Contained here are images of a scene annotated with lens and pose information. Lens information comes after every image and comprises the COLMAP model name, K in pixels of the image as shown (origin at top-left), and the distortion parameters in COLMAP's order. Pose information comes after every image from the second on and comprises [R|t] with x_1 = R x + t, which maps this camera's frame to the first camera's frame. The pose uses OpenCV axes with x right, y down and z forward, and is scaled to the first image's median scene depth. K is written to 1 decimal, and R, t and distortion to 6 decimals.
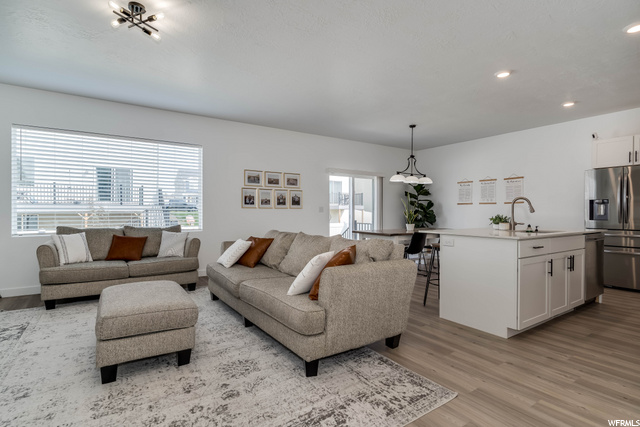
lens RADIAL K [[316.7, 0, 317.0], [0, 316.7, 213.7], [0, 0, 1]] dist [-0.003261, 0.001014]
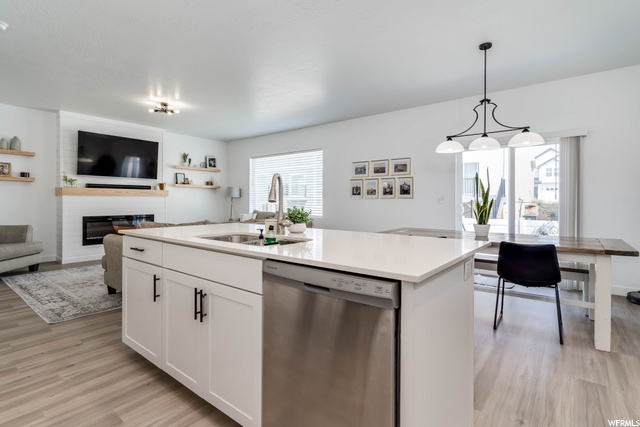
lens RADIAL K [[310.1, 0, 319.5], [0, 310.1, 200.6], [0, 0, 1]] dist [0.015319, -0.008902]
pose [[0.322719, -0.003010, -0.946490, 0.898806], [-0.009807, 0.999931, -0.006524, -0.003080], [0.946444, 0.011388, 0.322667, 0.689566]]
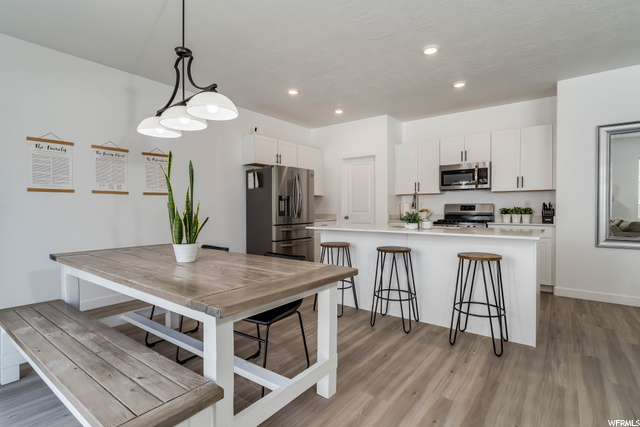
lens RADIAL K [[316.7, 0, 318.8], [0, 316.7, 213.2], [0, 0, 1]] dist [-0.003261, 0.001014]
pose [[-0.327209, -0.017457, 0.944791, -0.108132], [0.006463, 0.999765, 0.020711, -0.009599], [-0.944930, 0.012883, -0.327020, 1.211896]]
